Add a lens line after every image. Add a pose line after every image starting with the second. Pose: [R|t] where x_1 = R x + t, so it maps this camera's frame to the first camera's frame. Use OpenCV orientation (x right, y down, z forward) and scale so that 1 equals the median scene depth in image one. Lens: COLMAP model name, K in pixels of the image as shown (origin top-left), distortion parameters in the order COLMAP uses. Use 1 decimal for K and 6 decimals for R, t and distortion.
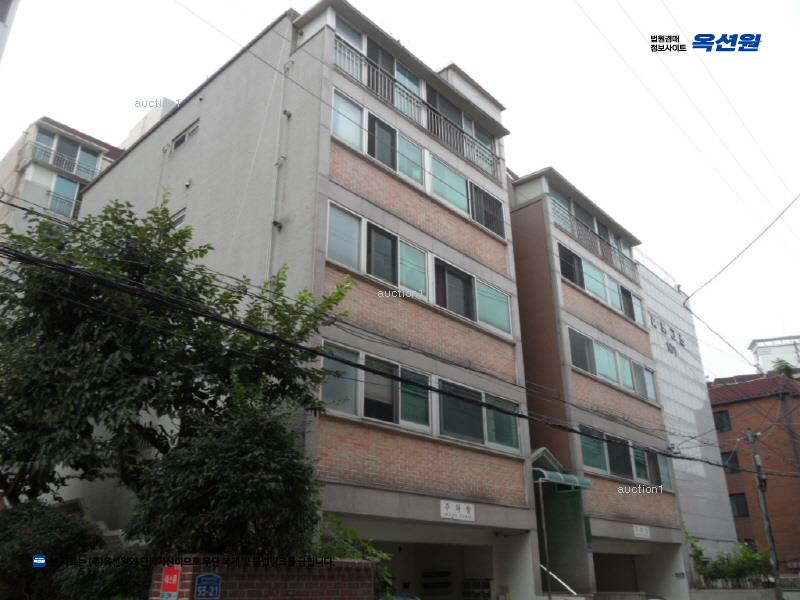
lens RADIAL K [[655.8, 0, 398.0], [0, 655.8, 297.3], [0, 0, 1]] dist [-0.022407, 0.024155]
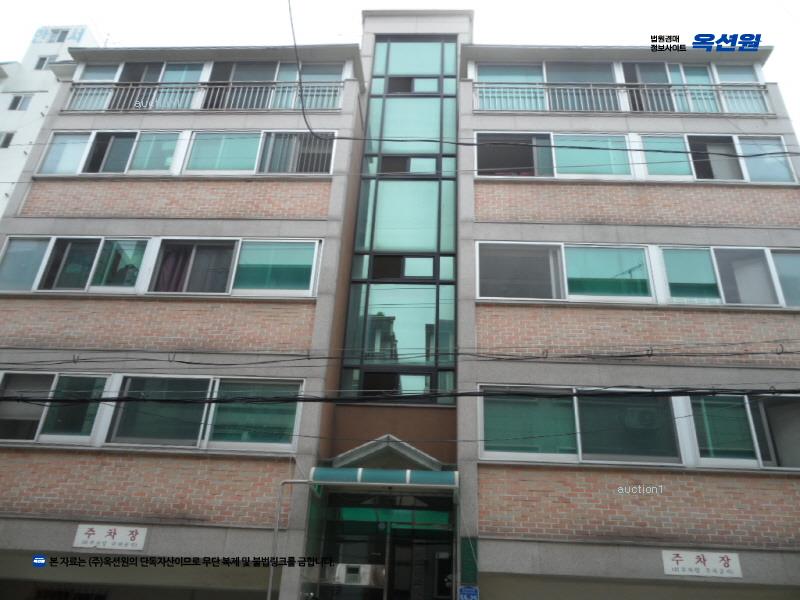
lens RADIAL K [[655.8, 0, 399.3], [0, 655.8, 301.5], [0, 0, 1]] dist [-0.022407, 0.024155]
pose [[0.637565, -0.351603, -0.685482, 0.778257], [0.259362, 0.935800, -0.238766, 0.285859], [0.725425, -0.025559, 0.687826, 0.616569]]
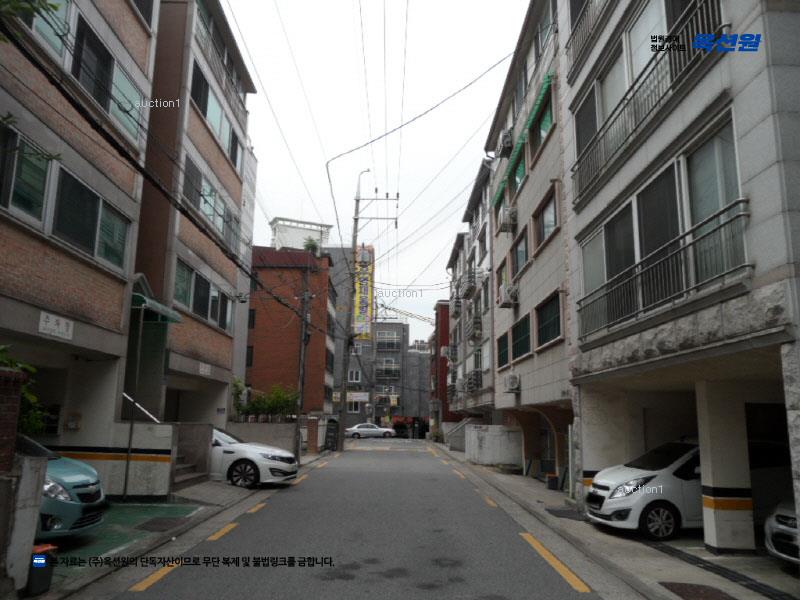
lens RADIAL K [[655.8, 0, 399.9], [0, 655.8, 298.0], [0, 0, 1]] dist [-0.022407, 0.024155]
pose [[0.729081, 0.147368, 0.668374, -0.128481], [-0.294040, 0.949274, 0.111443, 0.058913], [-0.618047, -0.277779, 0.735429, 0.104805]]
